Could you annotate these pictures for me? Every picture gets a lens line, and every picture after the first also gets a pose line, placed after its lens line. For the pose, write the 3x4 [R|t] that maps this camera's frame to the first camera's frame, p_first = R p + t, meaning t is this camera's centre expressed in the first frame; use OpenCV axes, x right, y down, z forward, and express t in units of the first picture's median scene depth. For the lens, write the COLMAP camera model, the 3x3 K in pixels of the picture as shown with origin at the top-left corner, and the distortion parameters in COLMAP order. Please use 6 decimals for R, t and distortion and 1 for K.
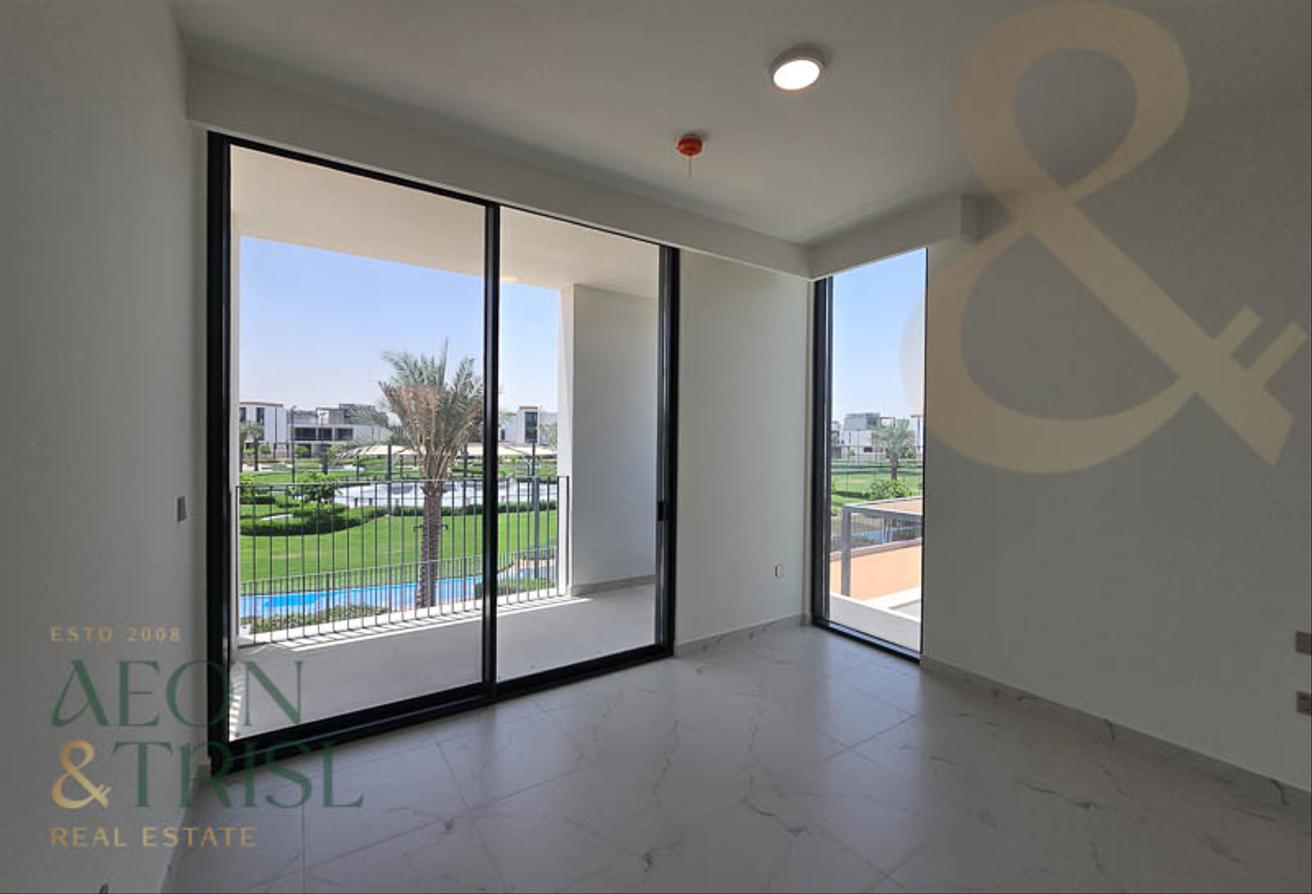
lens RADIAL K [[536.1, 0, 655.6], [0, 536.1, 439.0], [0, 0, 1]] dist [-0.010492, 0.003266]
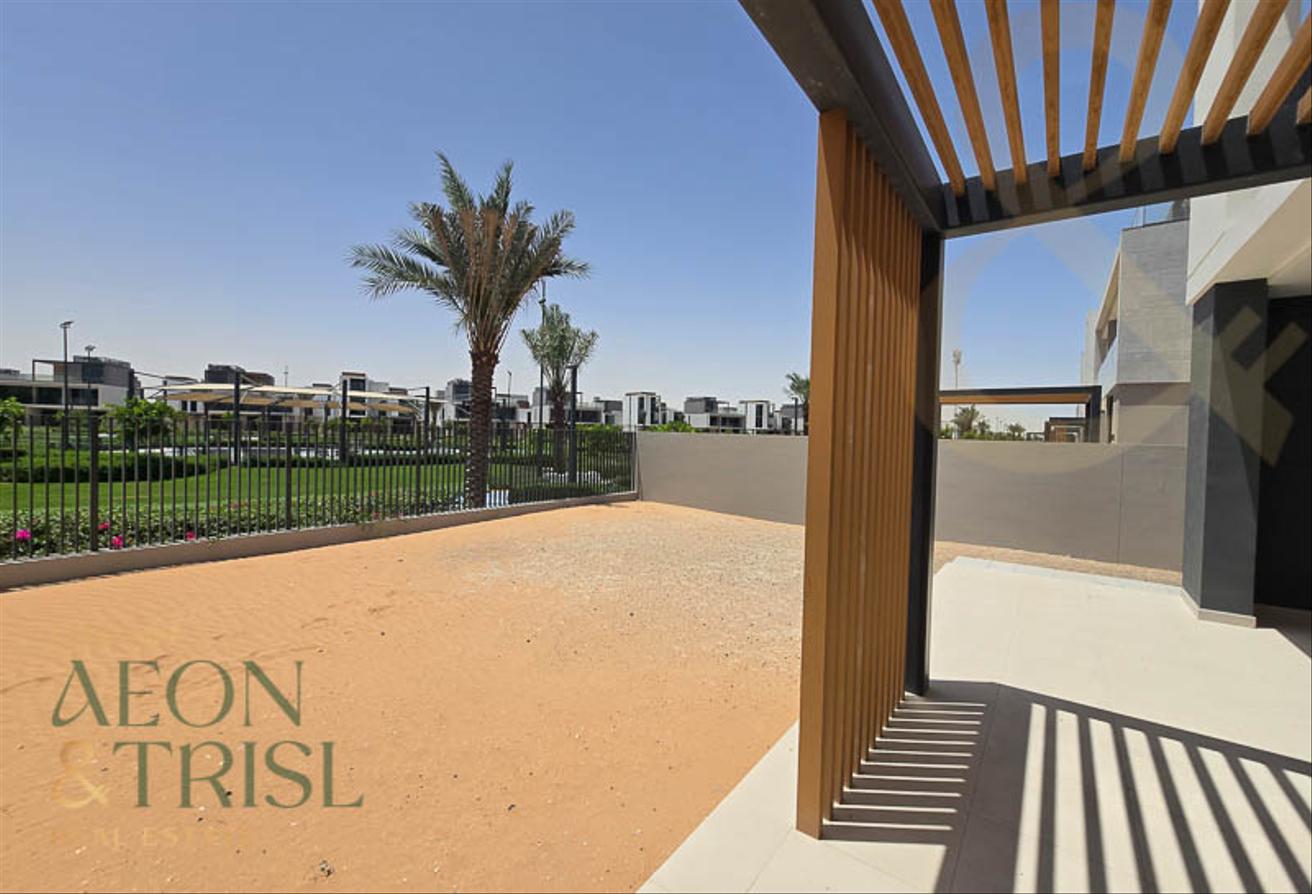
lens RADIAL K [[536.1, 0, 652.8], [0, 536.1, 443.2], [0, 0, 1]] dist [-0.010492, 0.003266]
pose [[0.945116, 0.007968, 0.326638, -0.102041], [-0.015078, 0.999701, 0.019243, 0.047423], [-0.326387, -0.023112, 0.944954, 0.039398]]
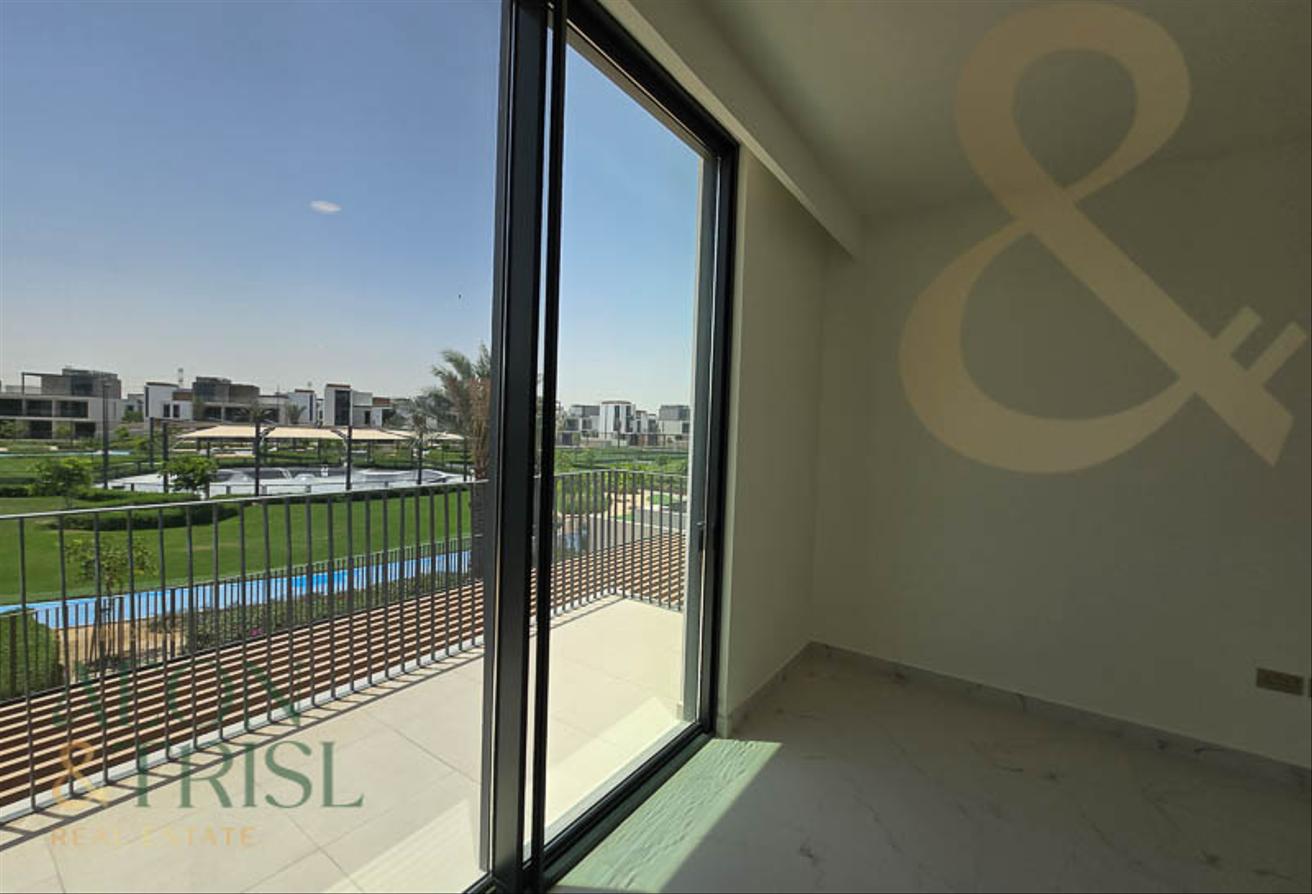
lens RADIAL K [[536.1, 0, 652.4], [0, 536.1, 444.5], [0, 0, 1]] dist [-0.010492, 0.003266]
pose [[0.932126, 0.010253, 0.361989, -0.114953], [-0.023333, 0.999222, 0.031782, -0.001584], [-0.361381, -0.038071, 0.931641, -0.045540]]
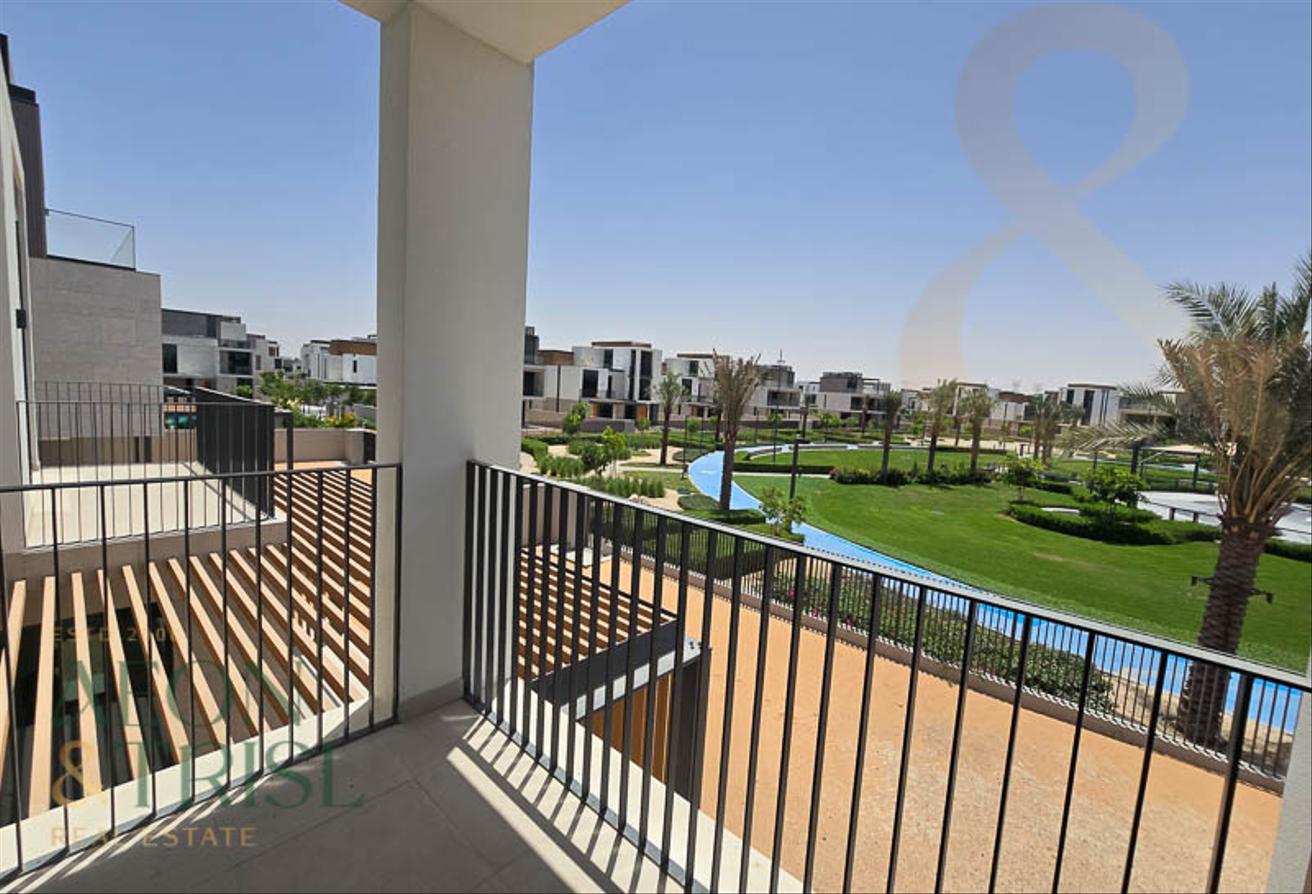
lens RADIAL K [[536.1, 0, 652.2], [0, 536.1, 447.6], [0, 0, 1]] dist [-0.010492, 0.003266]
pose [[0.231145, 0.106315, -0.967093, -0.005643], [-0.061794, 0.993609, 0.094460, -0.000169], [0.970955, 0.037927, 0.236237, 0.058216]]
